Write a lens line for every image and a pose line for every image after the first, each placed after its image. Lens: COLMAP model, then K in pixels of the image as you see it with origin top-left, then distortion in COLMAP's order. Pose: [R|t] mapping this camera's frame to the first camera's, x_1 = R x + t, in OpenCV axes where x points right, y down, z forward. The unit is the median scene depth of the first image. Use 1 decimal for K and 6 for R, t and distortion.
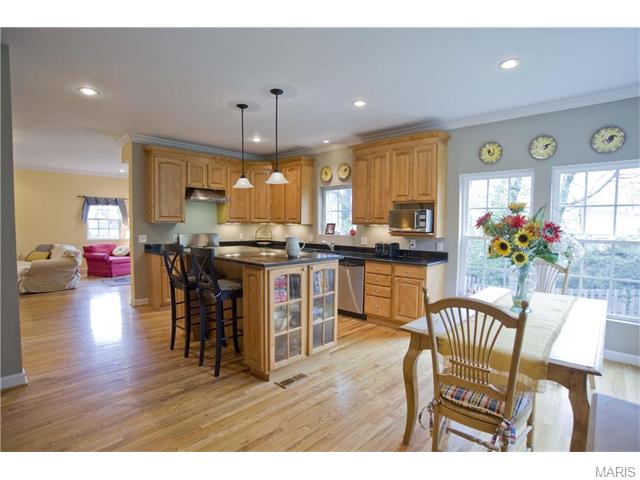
lens RADIAL K [[332.6, 0, 320.0], [0, 332.6, 240.0], [0, 0, 1]] dist [-0.001881, 0.000798]
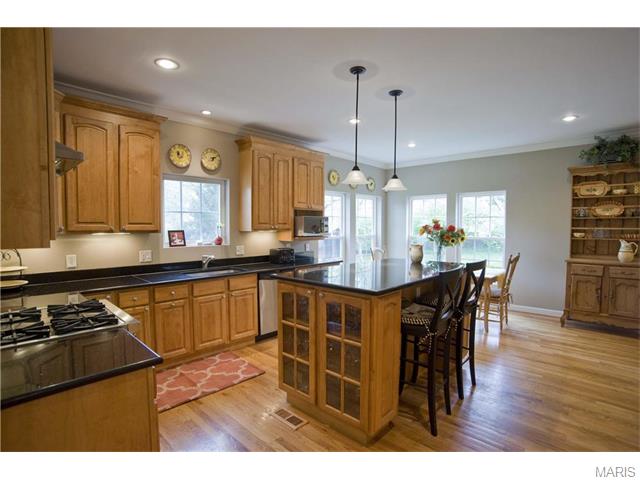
lens RADIAL K [[332.6, 0, 320.0], [0, 332.6, 240.0], [0, 0, 1]] dist [-0.001881, 0.000798]
pose [[0.012985, -0.062346, 0.997970, -0.688049], [0.047988, 0.996943, 0.061658, -0.062576], [-0.998763, 0.047090, 0.015937, 0.764249]]
